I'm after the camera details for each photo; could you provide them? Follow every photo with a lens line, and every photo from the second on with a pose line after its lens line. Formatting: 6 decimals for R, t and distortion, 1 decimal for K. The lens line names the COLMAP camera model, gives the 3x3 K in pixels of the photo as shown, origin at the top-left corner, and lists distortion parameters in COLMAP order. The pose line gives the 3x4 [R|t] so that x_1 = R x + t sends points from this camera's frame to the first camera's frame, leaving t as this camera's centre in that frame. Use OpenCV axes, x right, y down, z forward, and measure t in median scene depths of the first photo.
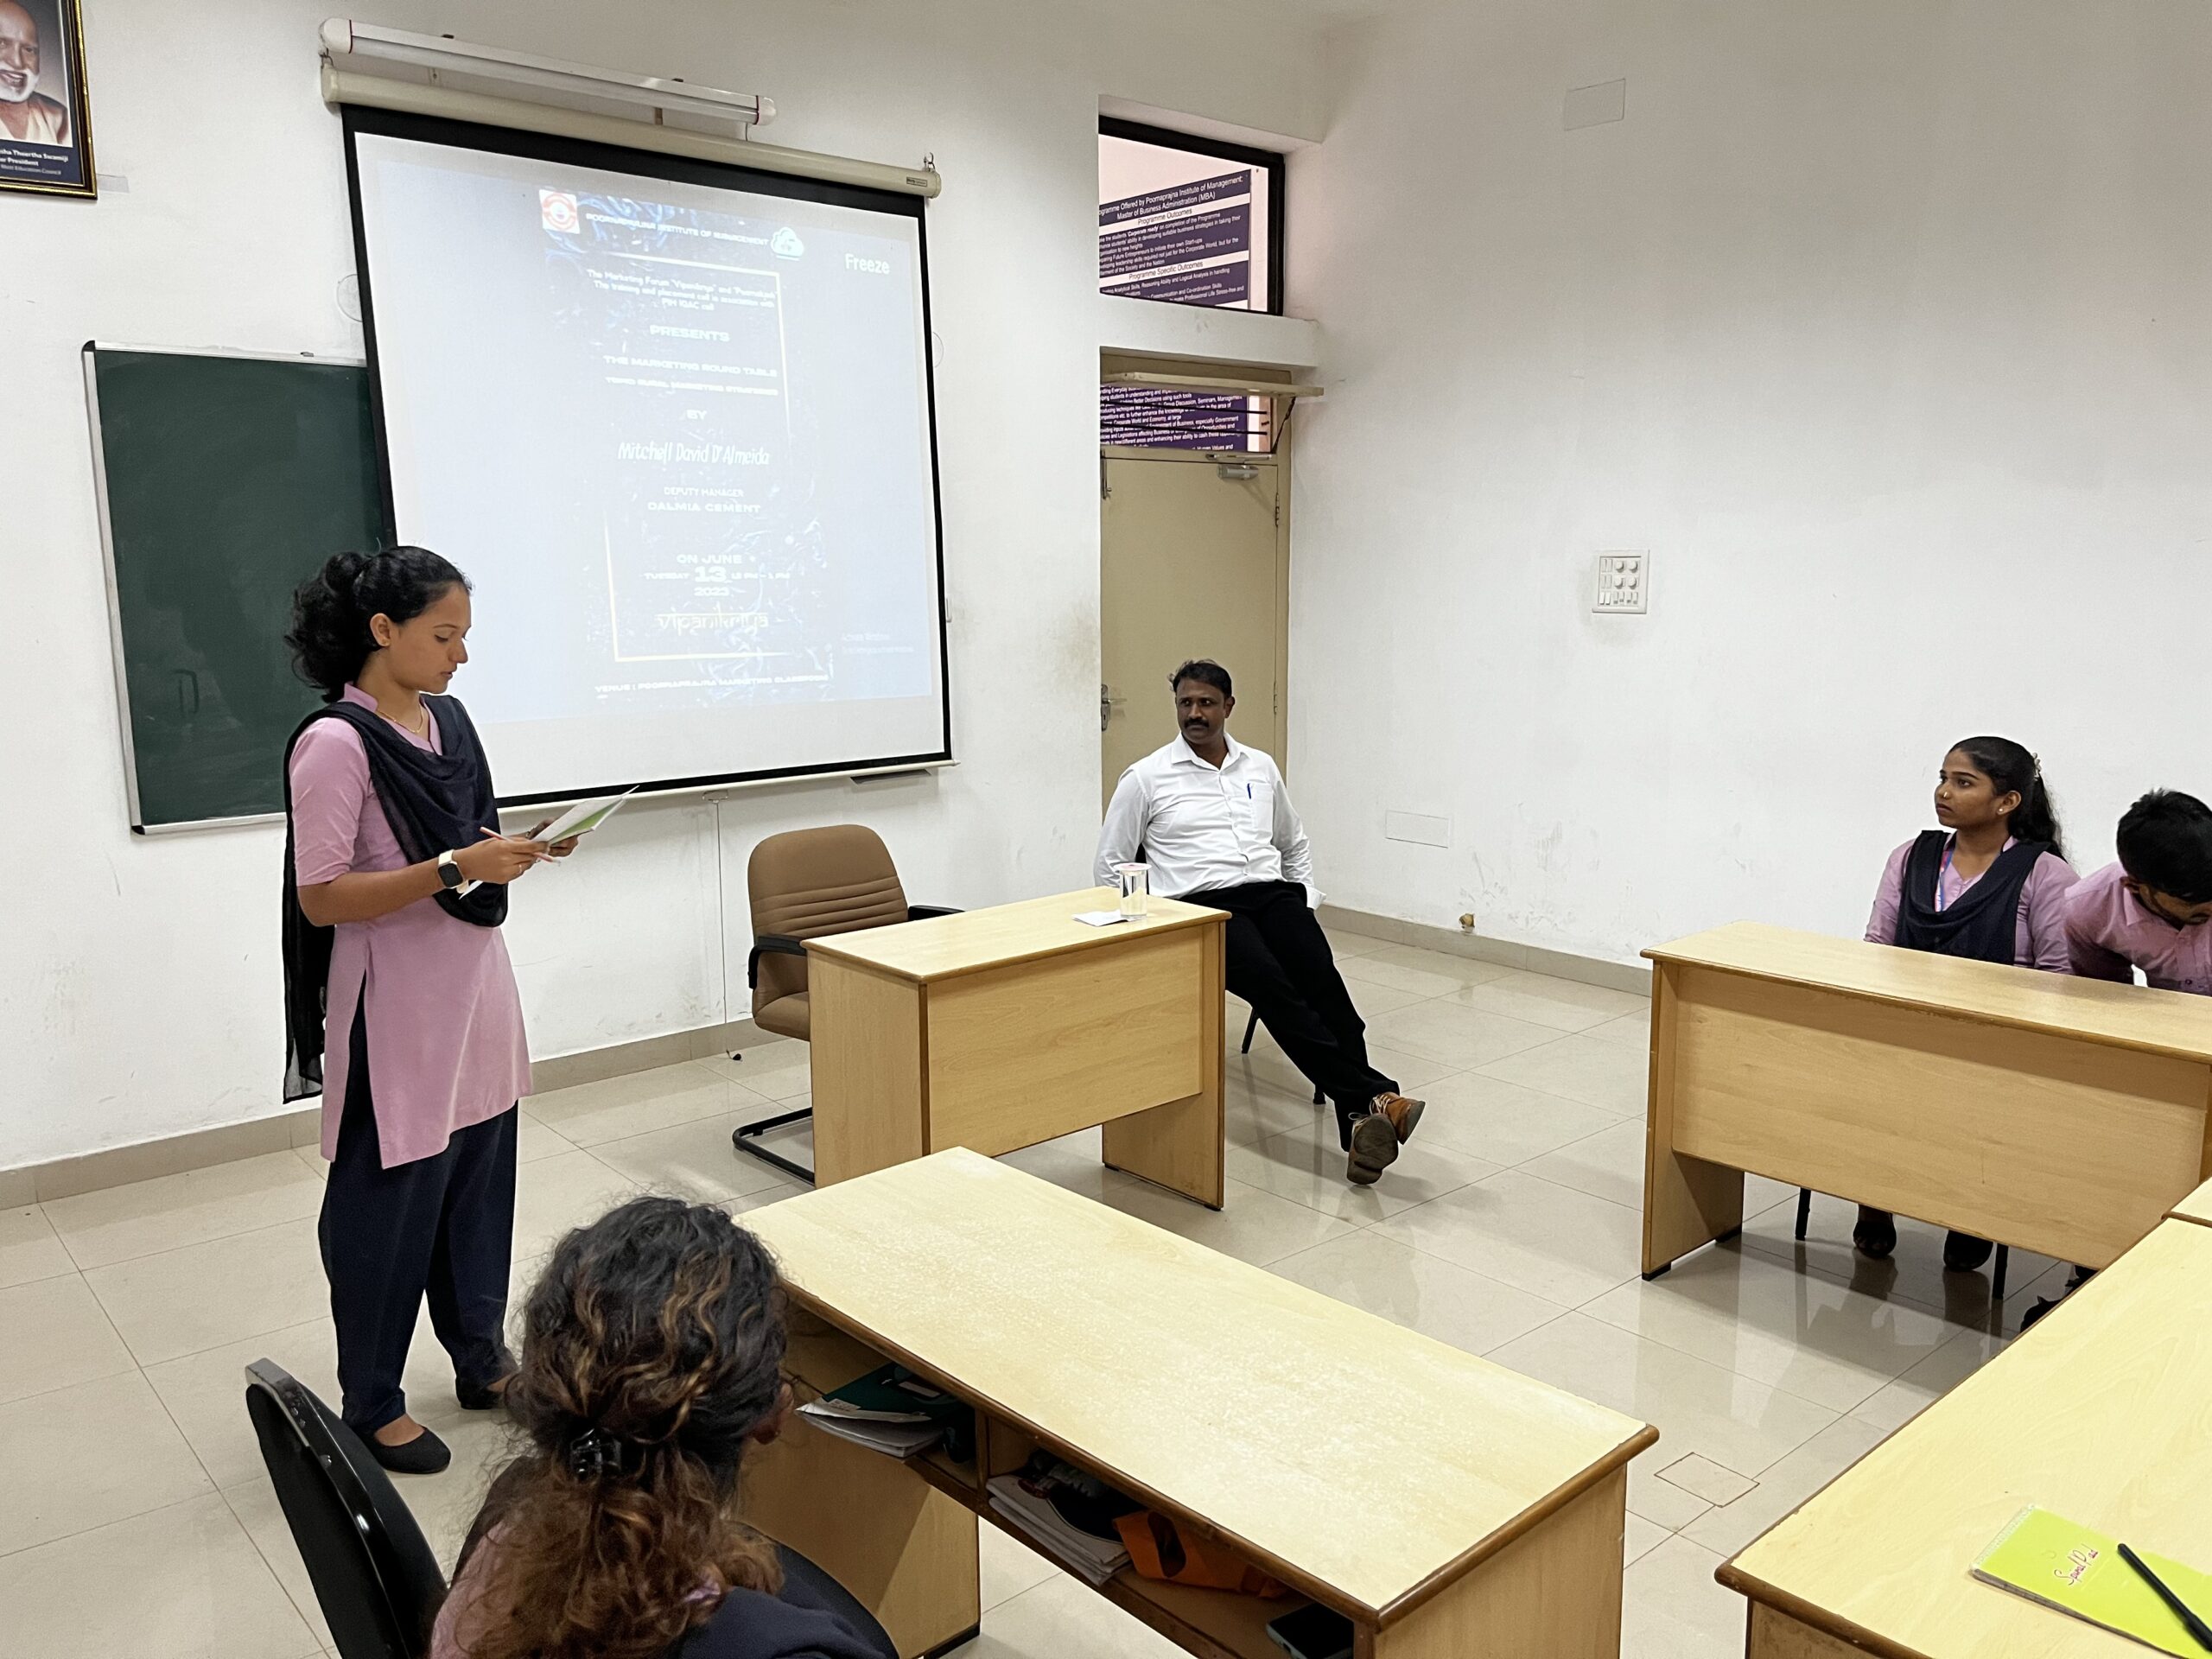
lens RADIAL K [[1716.0, 0, 1055.1], [0, 1716.0, 801.3], [0, 0, 1]] dist [0.110479, -0.146240]
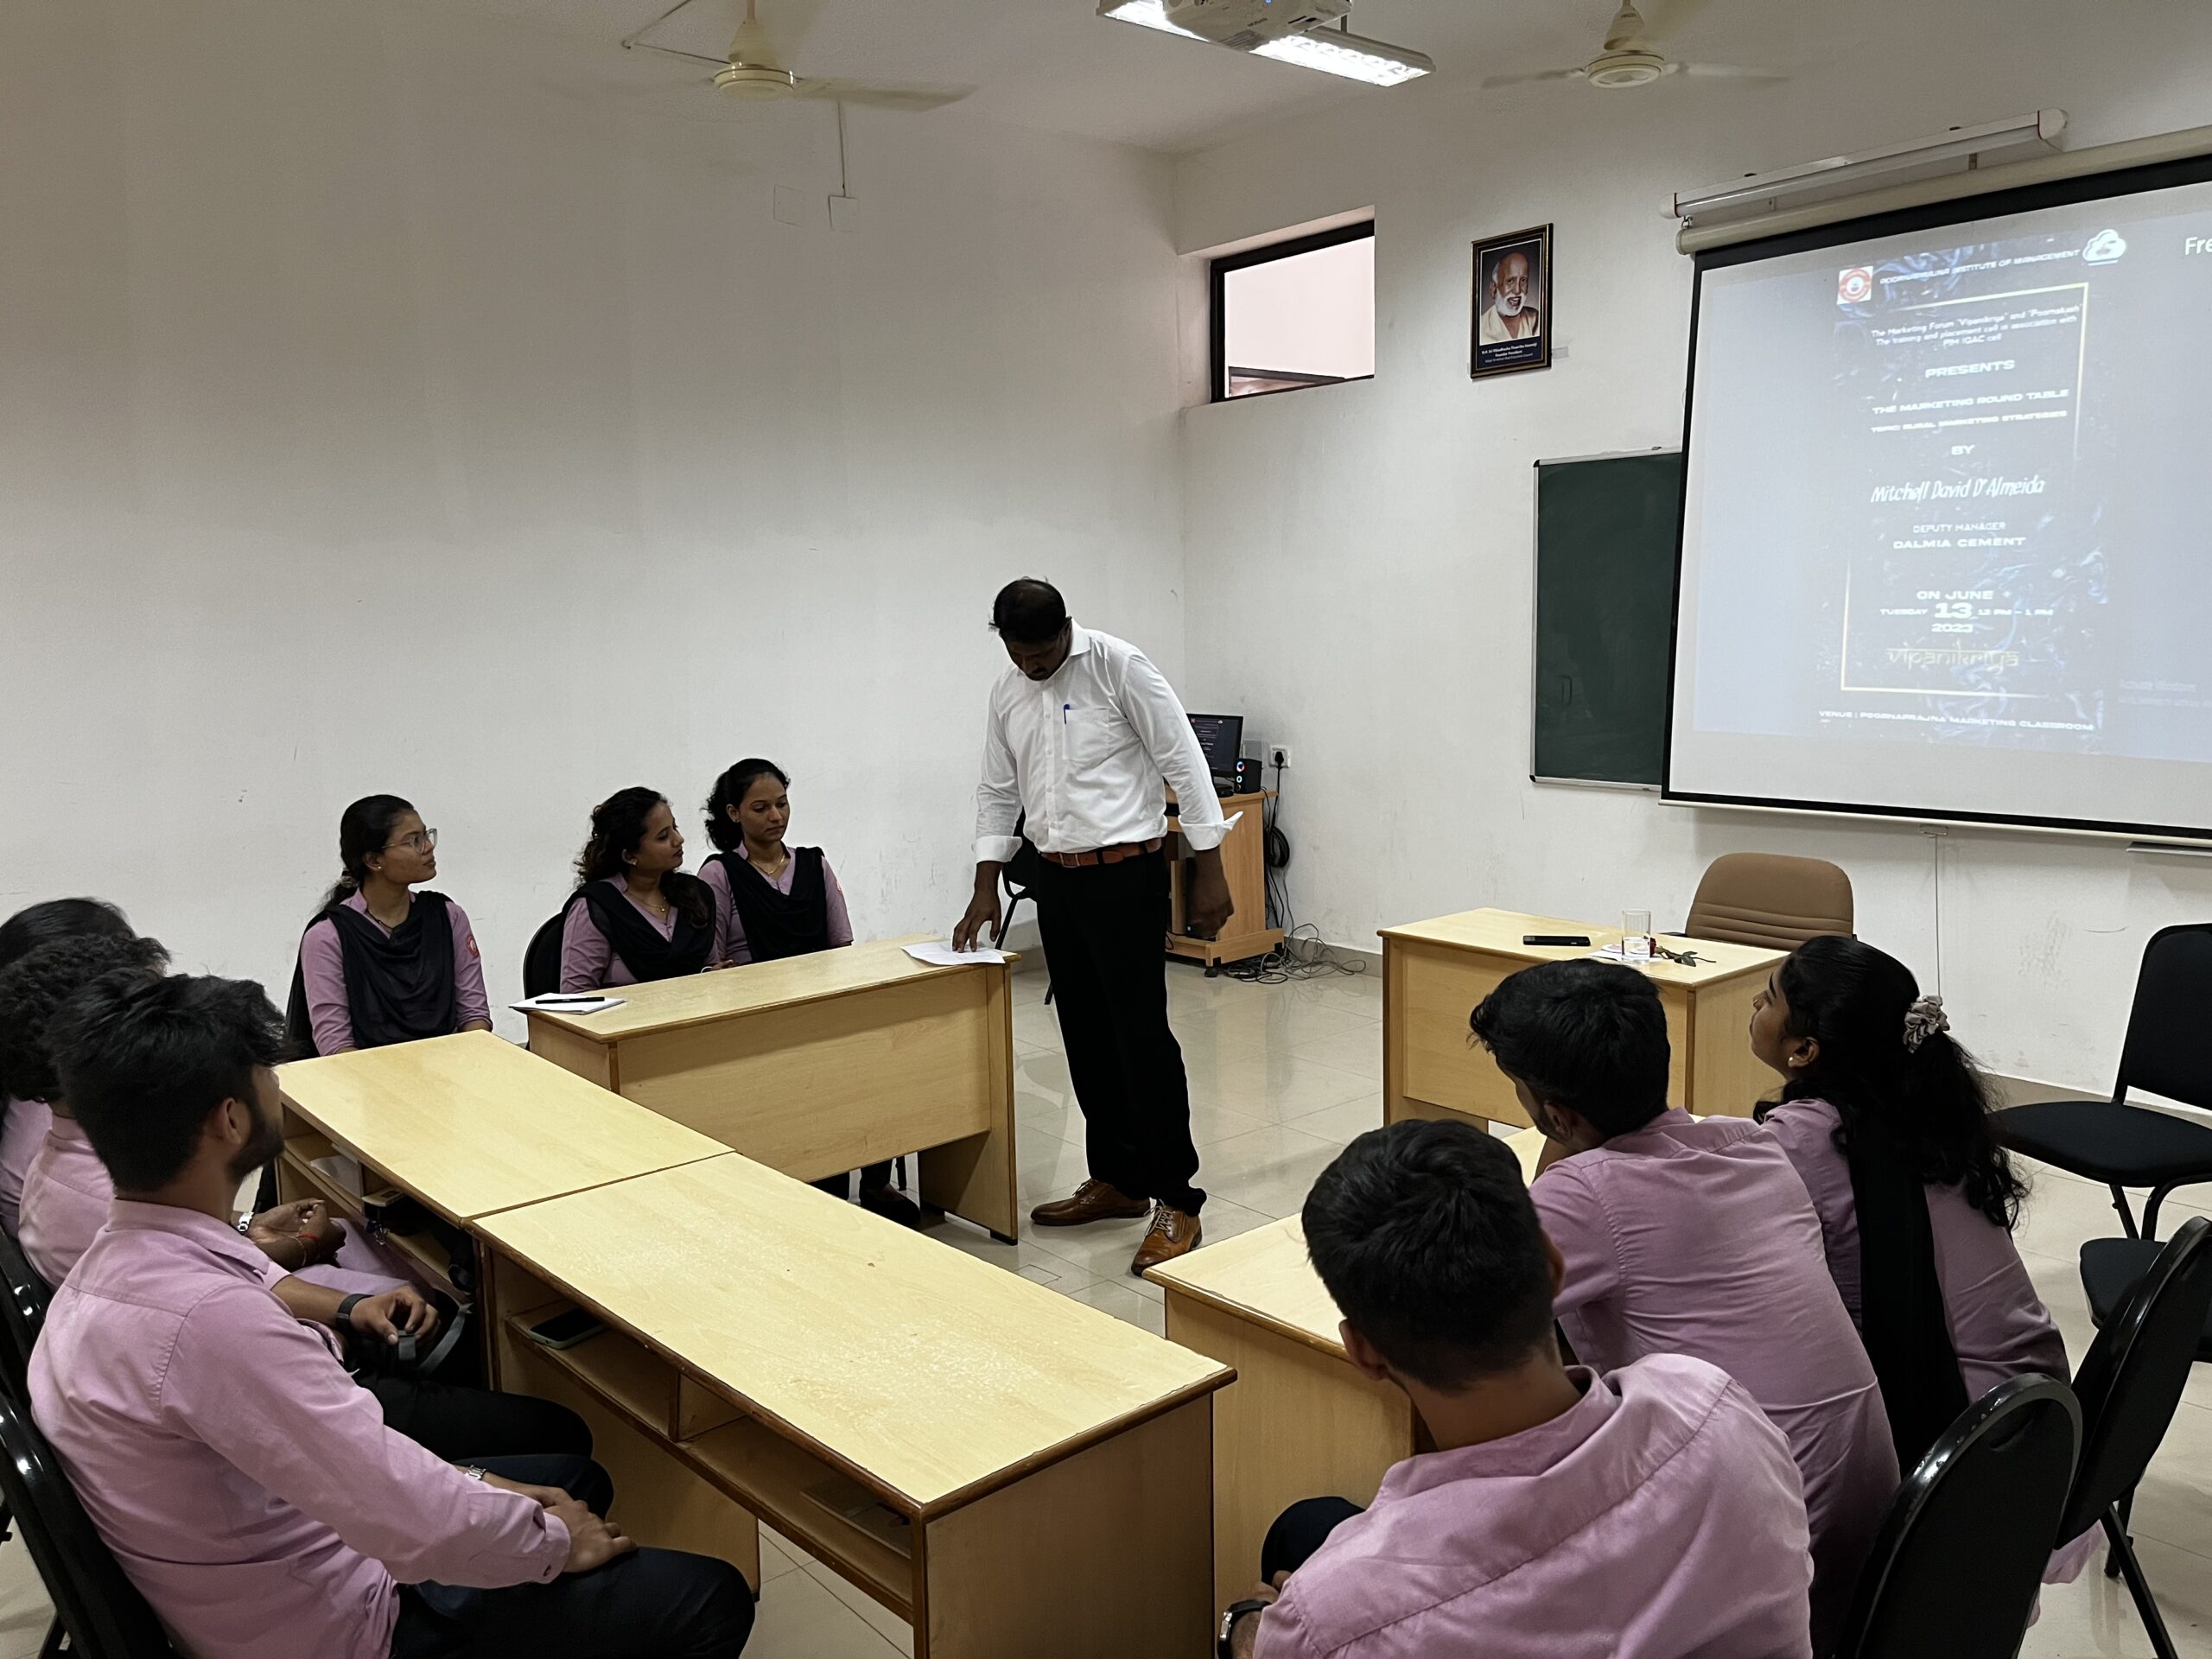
lens RADIAL K [[1707.9, 0, 1039.8], [0, 1707.9, 823.4], [0, 0, 1]] dist [0.138895, -0.178839]
pose [[-0.046825, 0.137320, -0.989419, 0.841184], [-0.120240, 0.982529, 0.142054, -0.092100], [0.991640, 0.125620, -0.029496, 0.531335]]
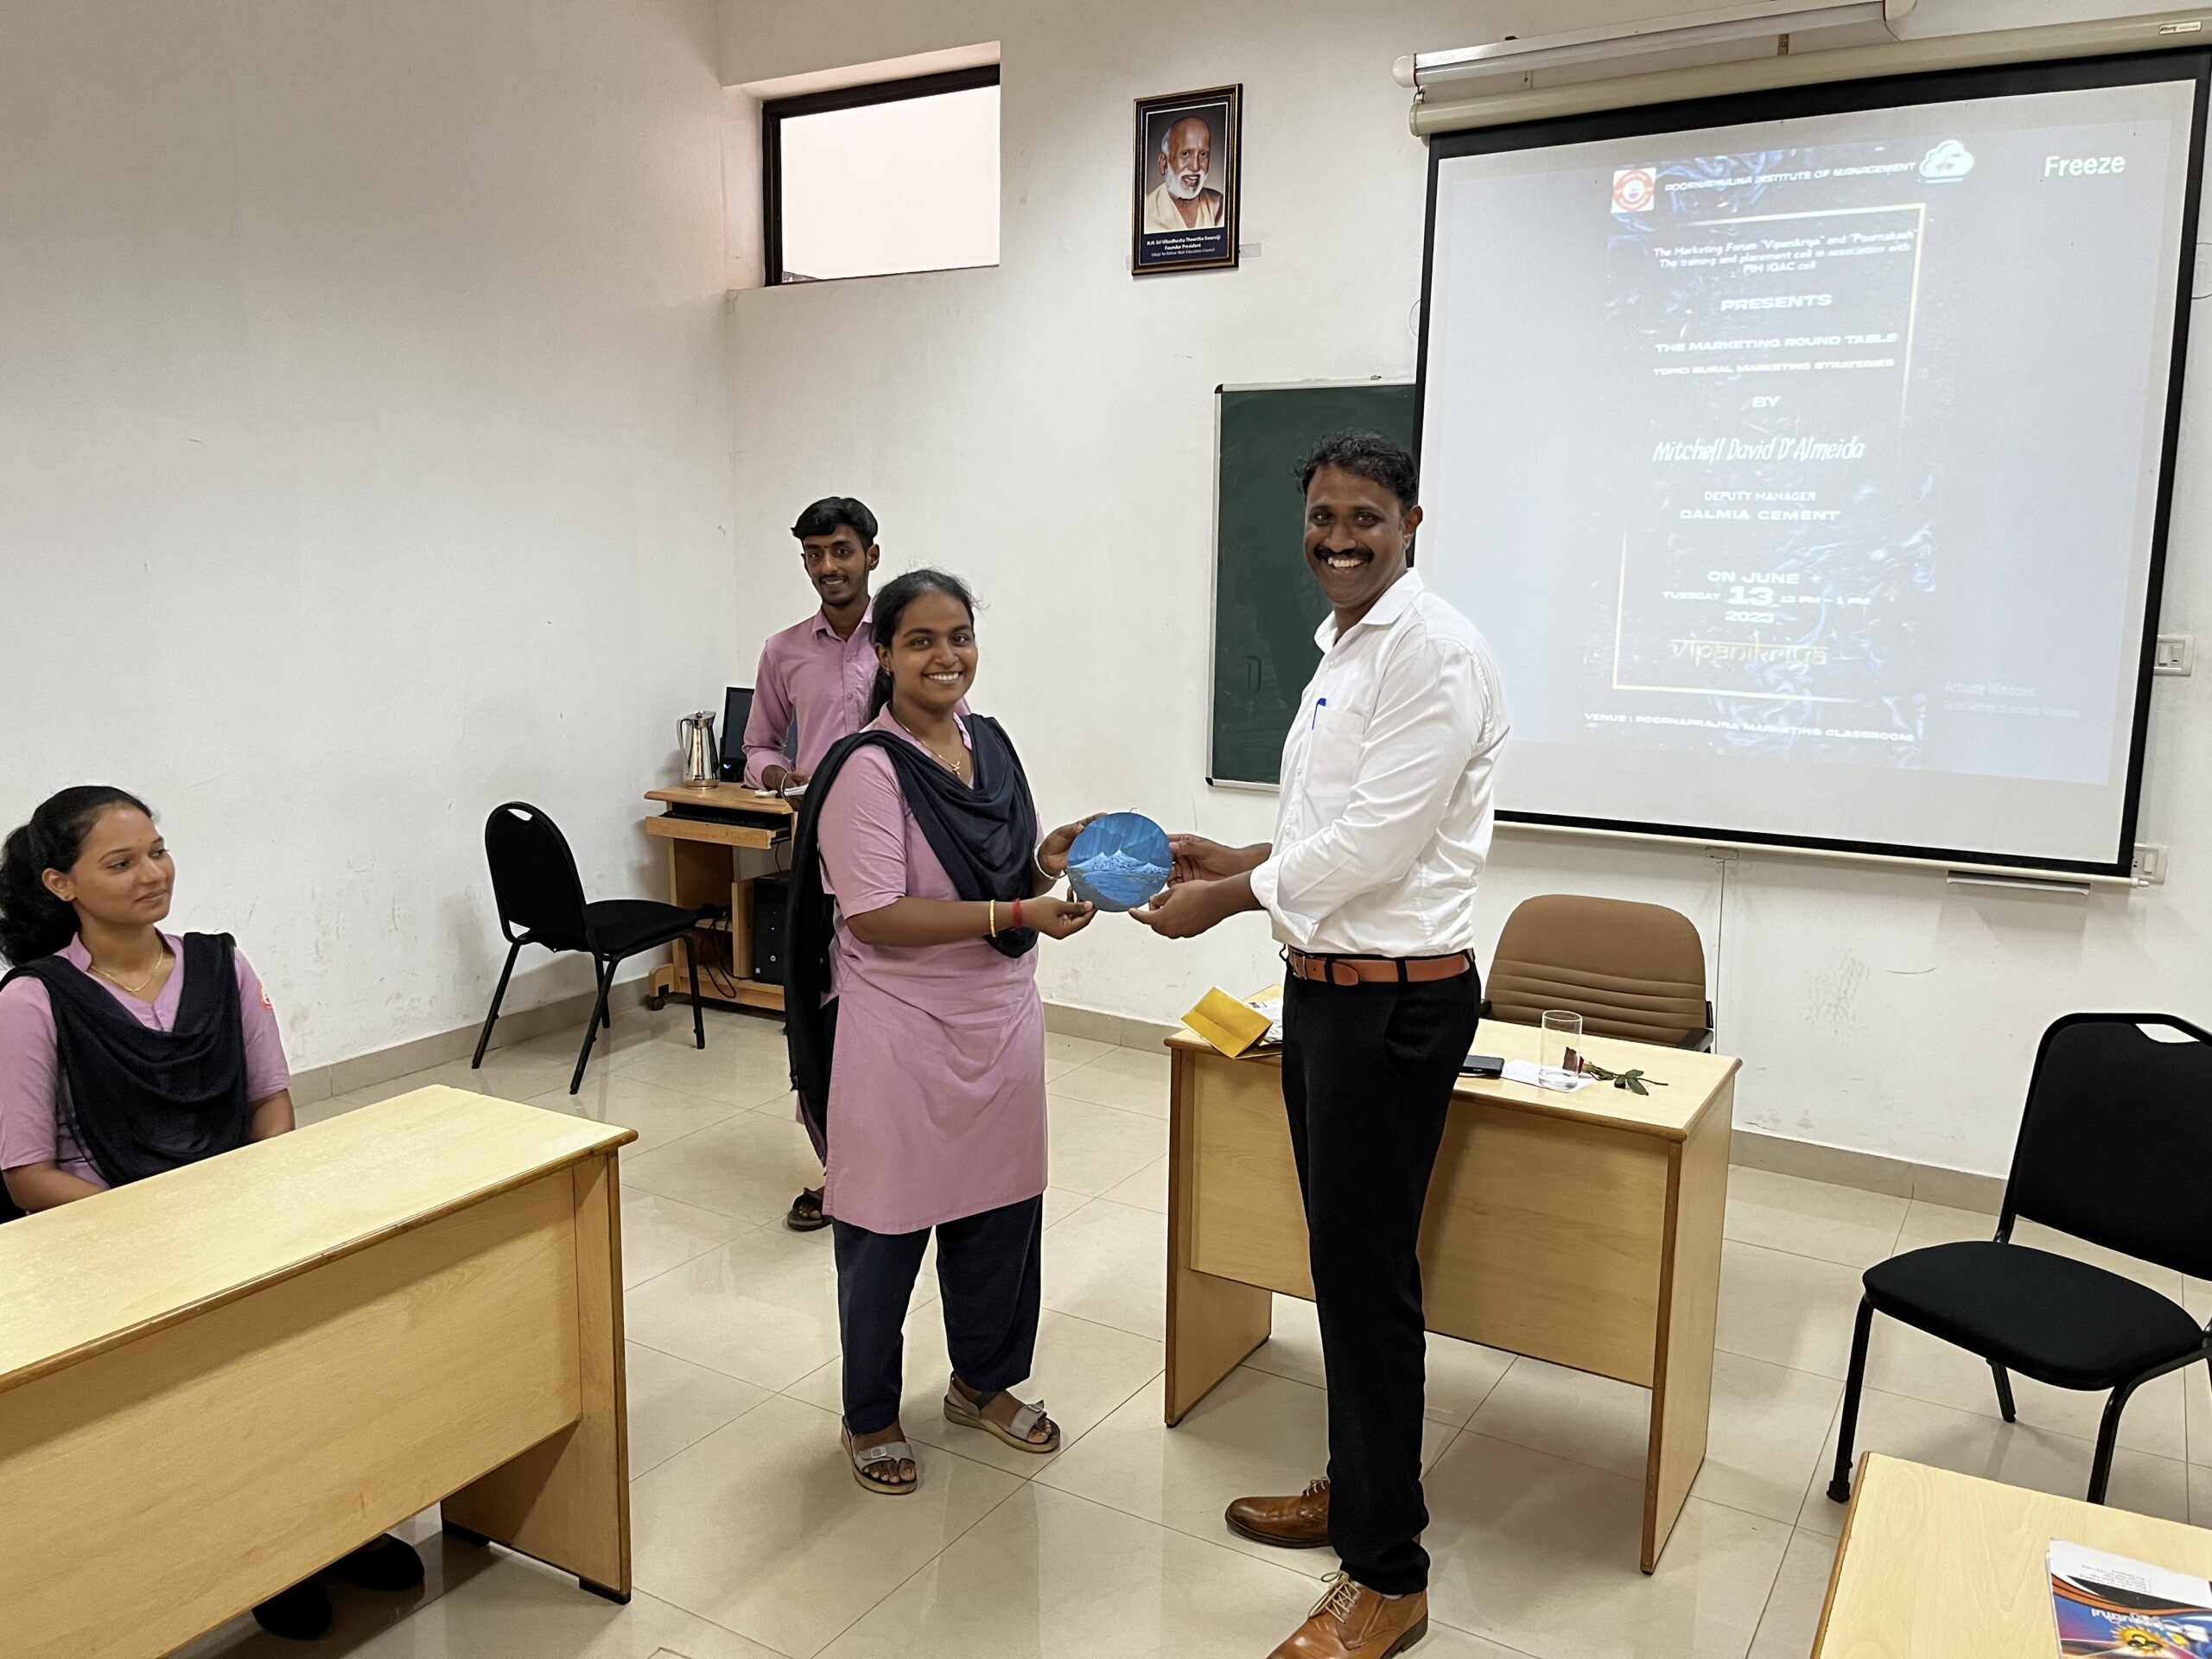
lens RADIAL K [[1684.2, 0, 1122.8], [0, 1684.2, 865.7], [0, 0, 1]] dist [0.009726, 0.008024]
pose [[0.322366, 0.185805, -0.928201, 0.481805], [-0.152285, 0.977955, 0.142875, -0.075434], [0.934286, 0.095293, 0.343555, 0.458147]]
